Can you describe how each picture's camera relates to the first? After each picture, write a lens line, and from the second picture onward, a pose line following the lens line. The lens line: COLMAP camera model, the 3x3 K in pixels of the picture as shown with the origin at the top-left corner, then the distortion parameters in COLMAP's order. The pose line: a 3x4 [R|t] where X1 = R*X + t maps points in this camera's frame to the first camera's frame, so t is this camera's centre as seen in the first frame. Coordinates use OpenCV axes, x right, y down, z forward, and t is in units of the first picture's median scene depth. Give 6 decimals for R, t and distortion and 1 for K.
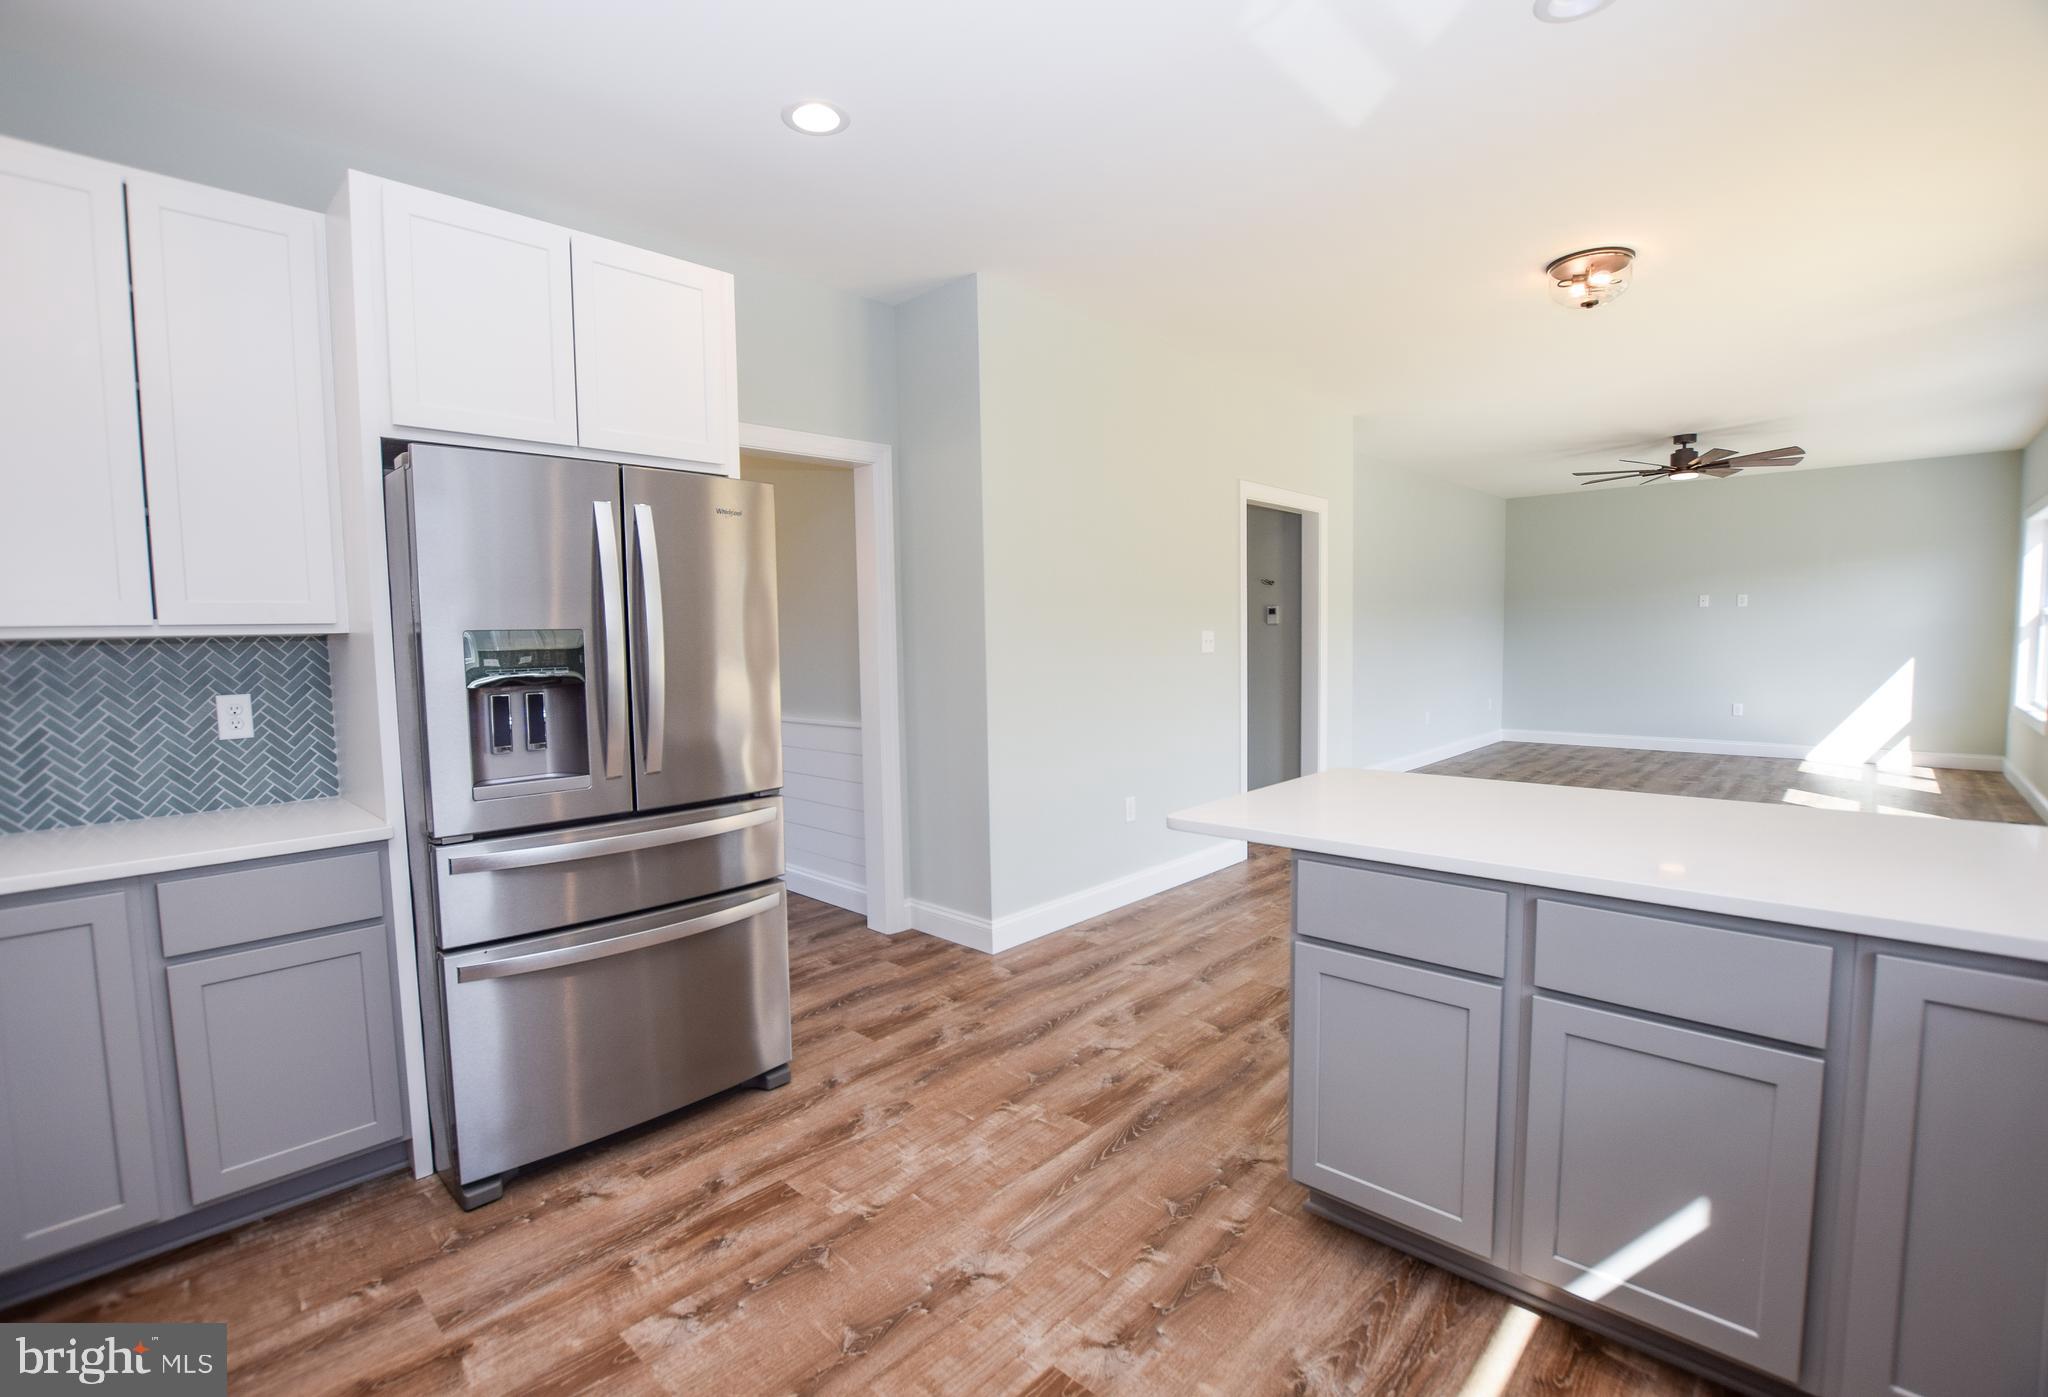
lens RADIAL K [[927.1, 0, 1000.8], [0, 927.1, 704.4], [0, 0, 1]] dist [-0.035834, 0.003249]
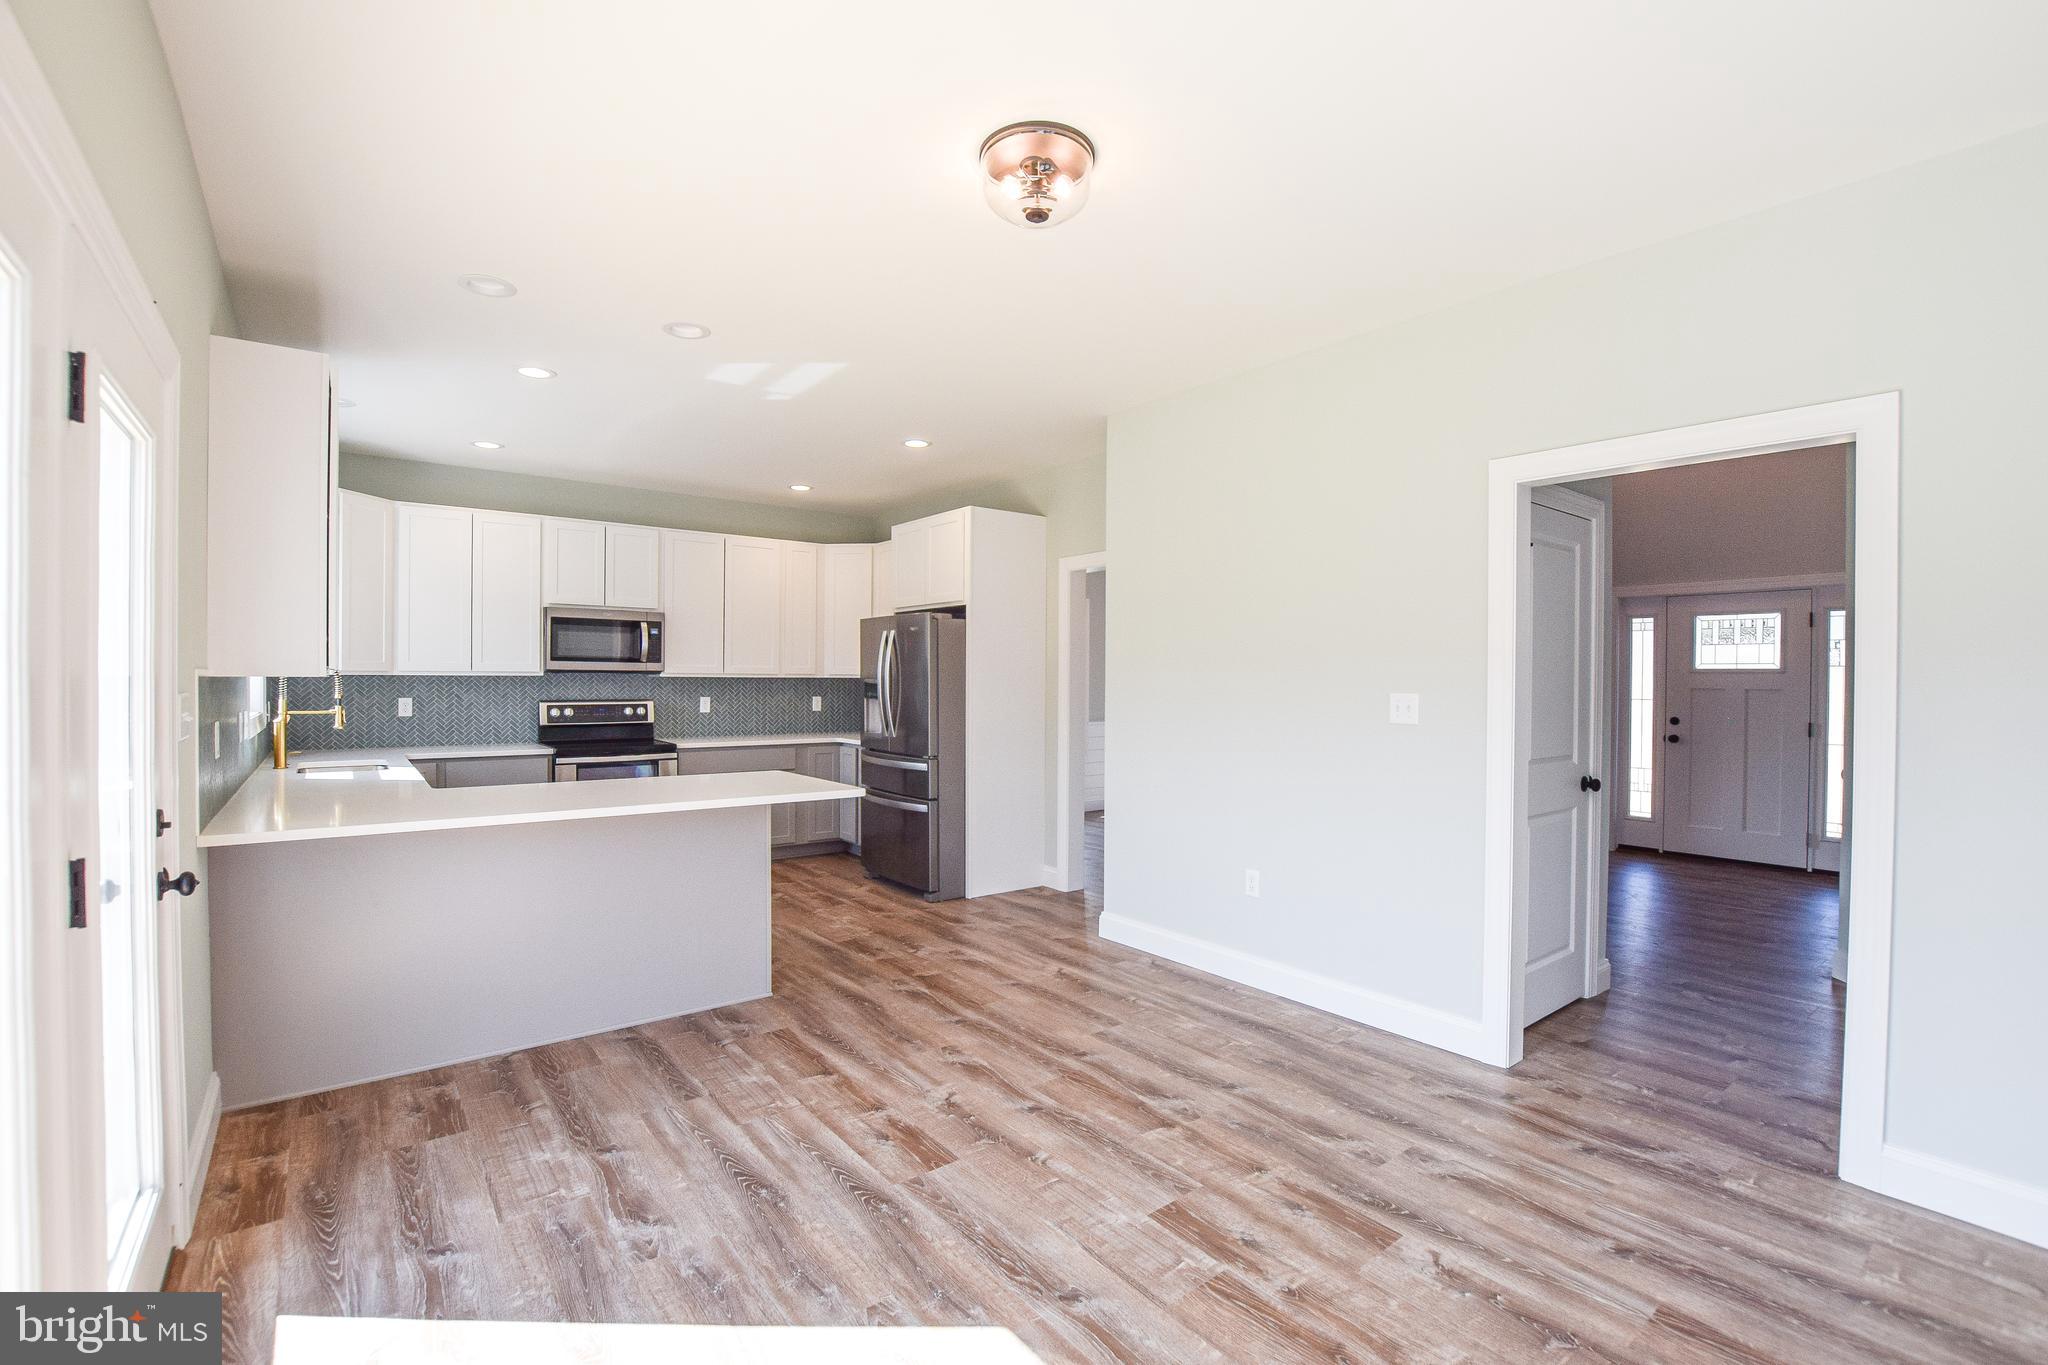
lens RADIAL K [[905.1, 0, 1032.5], [0, 905.1, 686.1], [0, 0, 1]] dist [-0.037461, 0.003633]
pose [[-0.132859, 0.025416, -0.990809, 1.885057], [-0.079635, 0.996165, 0.036232, -0.171760], [0.987931, 0.083717, -0.130326, 1.597001]]
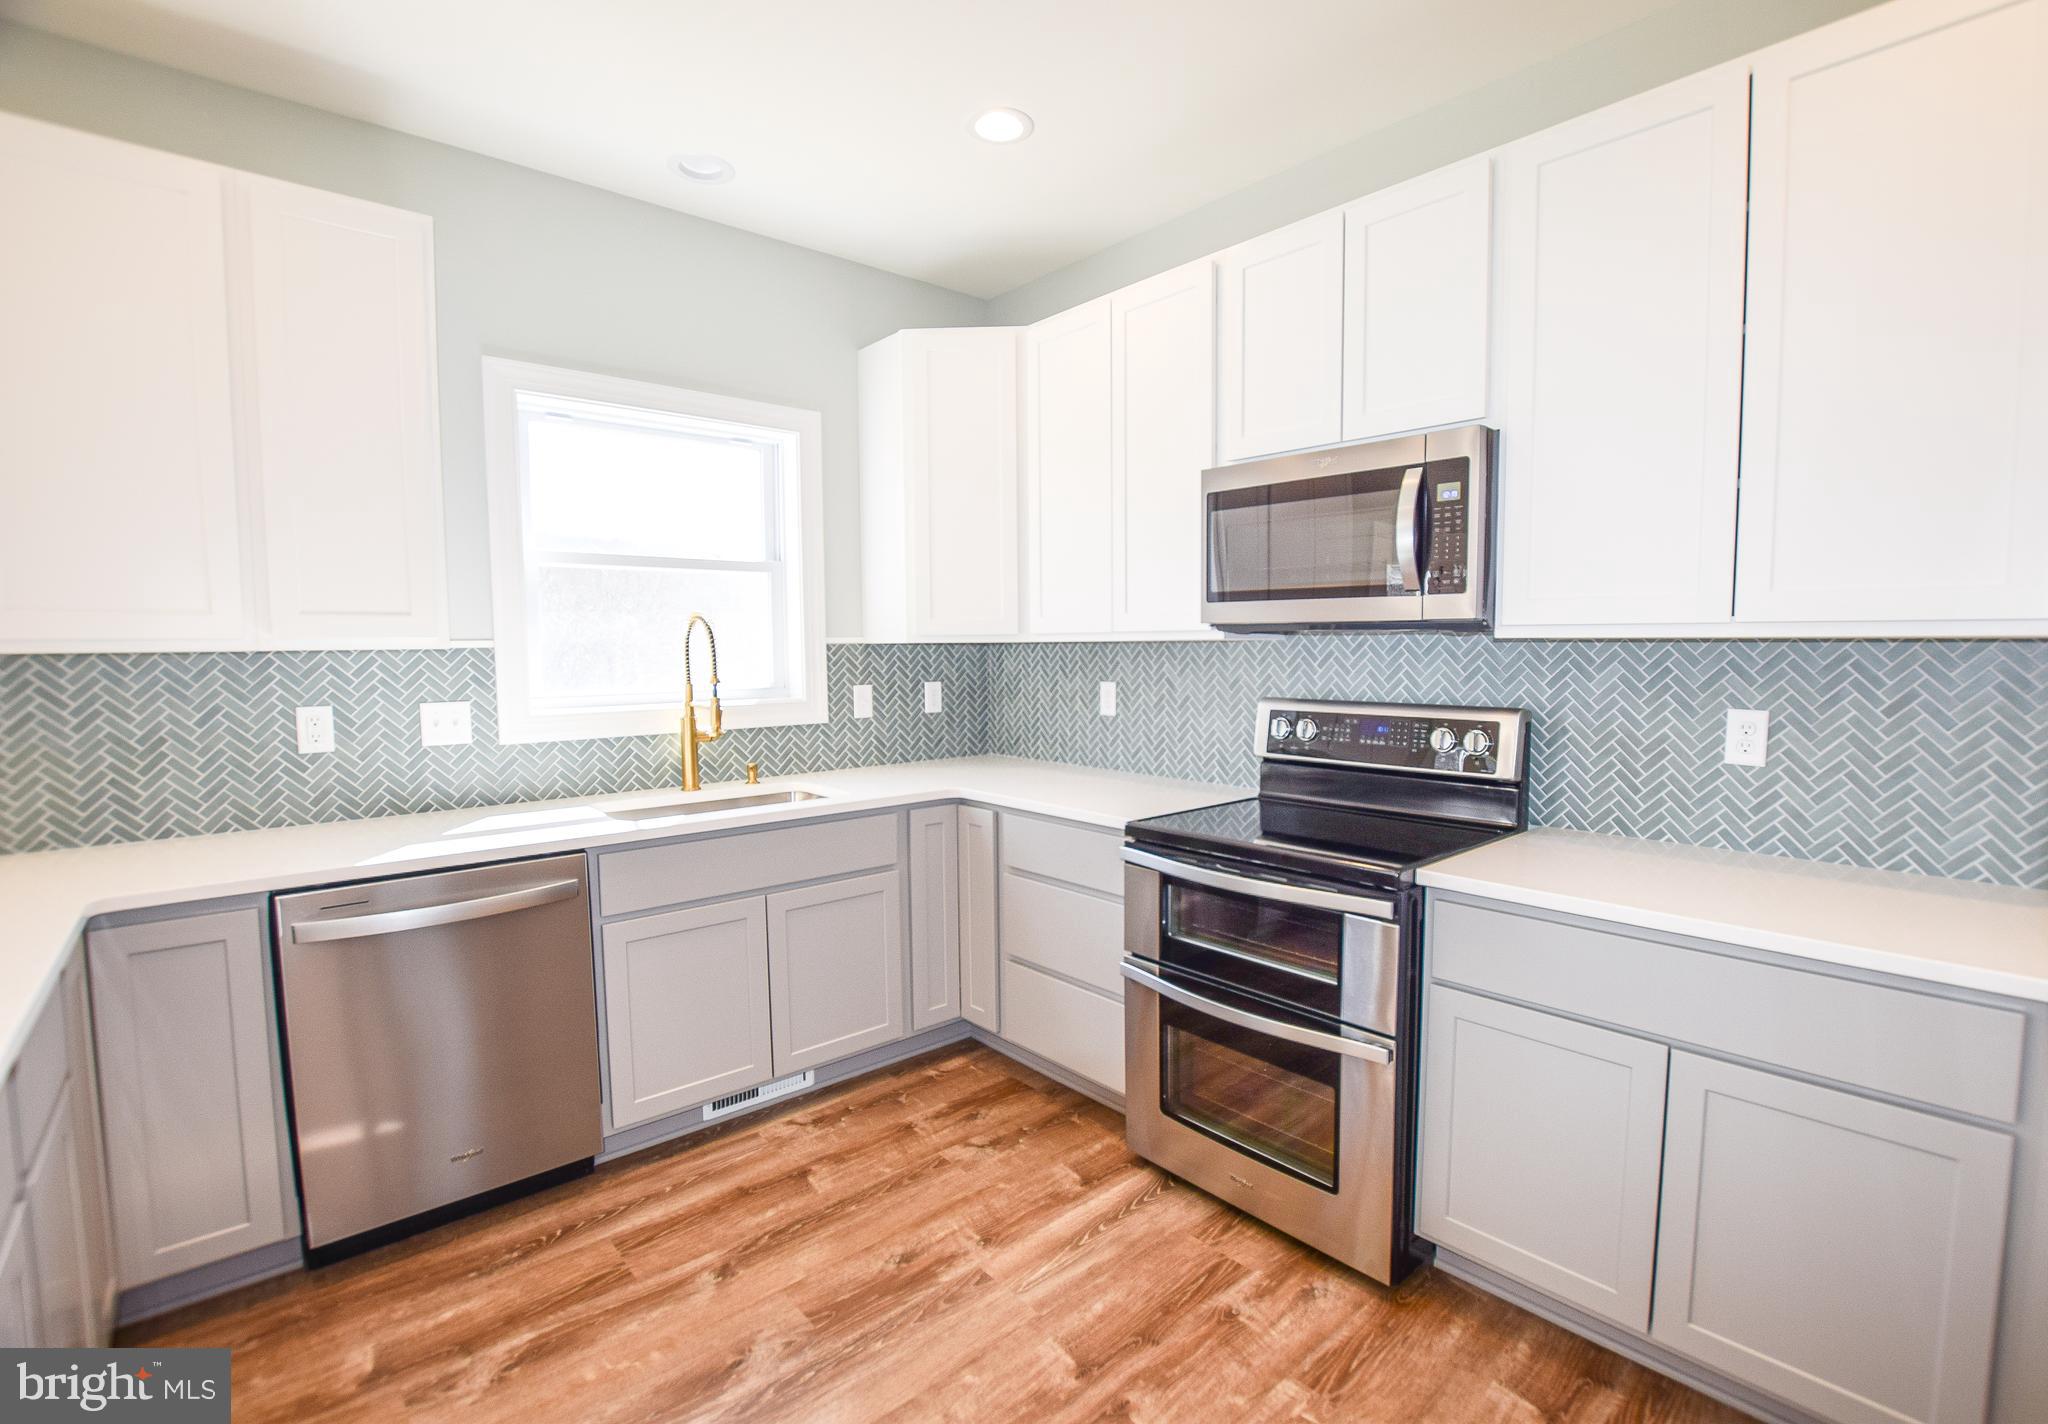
lens RADIAL K [[939.0, 0, 1072.3], [0, 939.0, 716.1], [0, 0, 1]] dist [-0.037063, 0.003386]
pose [[-0.998181, 0.021008, 0.056516, -0.195895], [0.029316, 0.988182, 0.150454, -0.087747], [-0.052688, 0.151837, -0.987000, 1.054840]]
